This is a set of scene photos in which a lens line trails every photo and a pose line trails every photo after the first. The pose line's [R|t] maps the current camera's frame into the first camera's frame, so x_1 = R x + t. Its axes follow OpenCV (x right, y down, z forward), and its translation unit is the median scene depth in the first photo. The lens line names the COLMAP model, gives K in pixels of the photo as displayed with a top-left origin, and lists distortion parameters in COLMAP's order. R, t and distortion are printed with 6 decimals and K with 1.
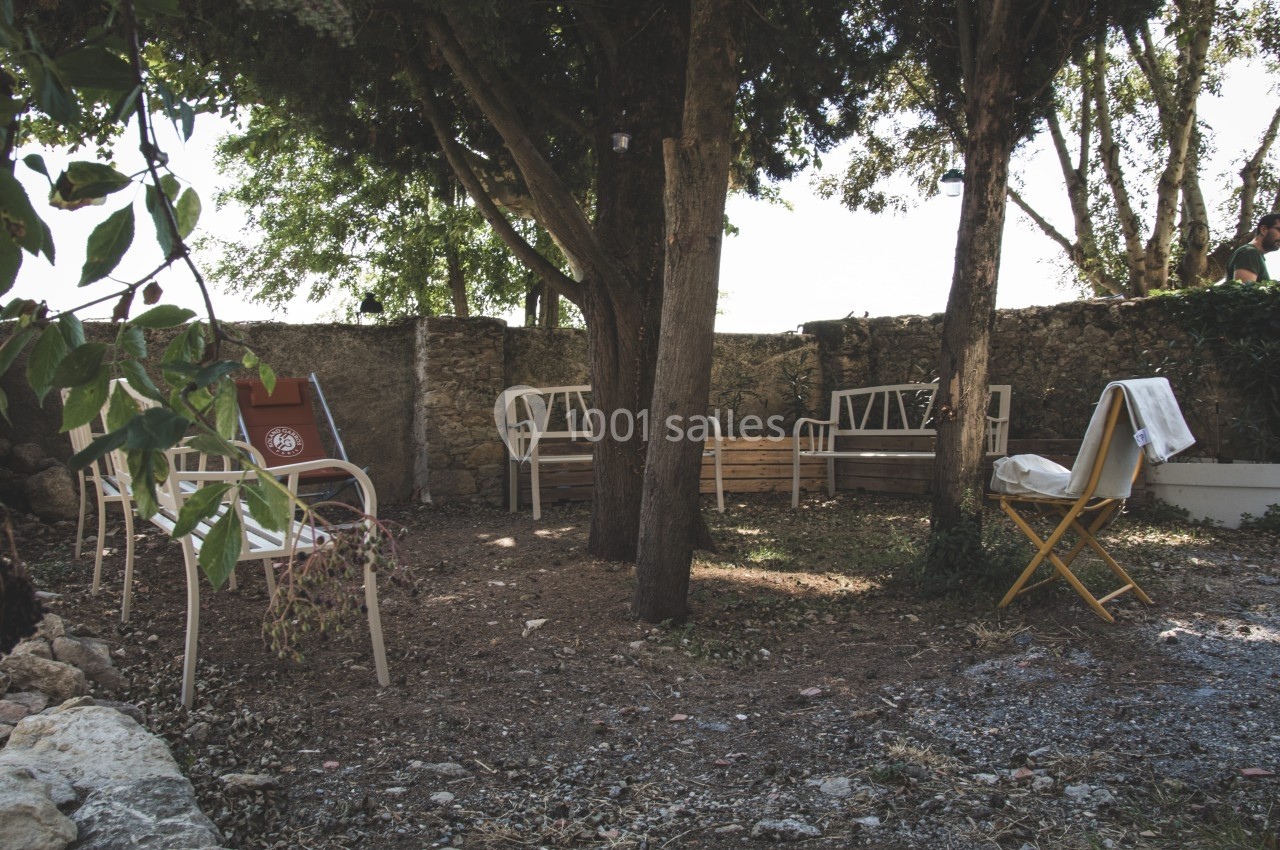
lens RADIAL K [[1025.1, 0, 641.1], [0, 1025.1, 423.2], [0, 0, 1]] dist [-0.007949, -0.003042]
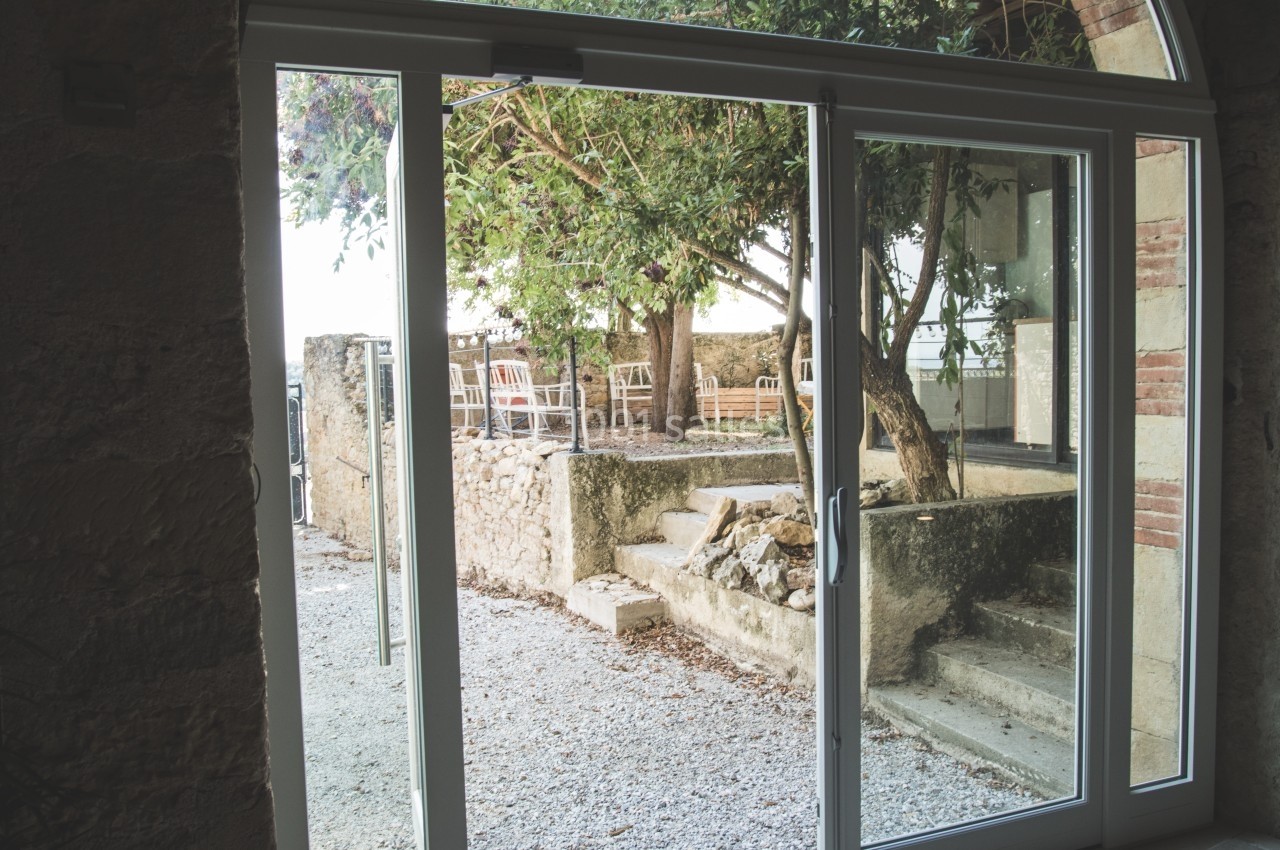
lens RADIAL K [[1025.1, 0, 641.0], [0, 1025.1, 426.7], [0, 0, 1]] dist [-0.007949, -0.003042]
pose [[0.997262, -0.020307, -0.071103, 0.066918], [0.021779, 0.999563, 0.019993, 0.045588], [0.070666, -0.021487, 0.997269, -0.954700]]
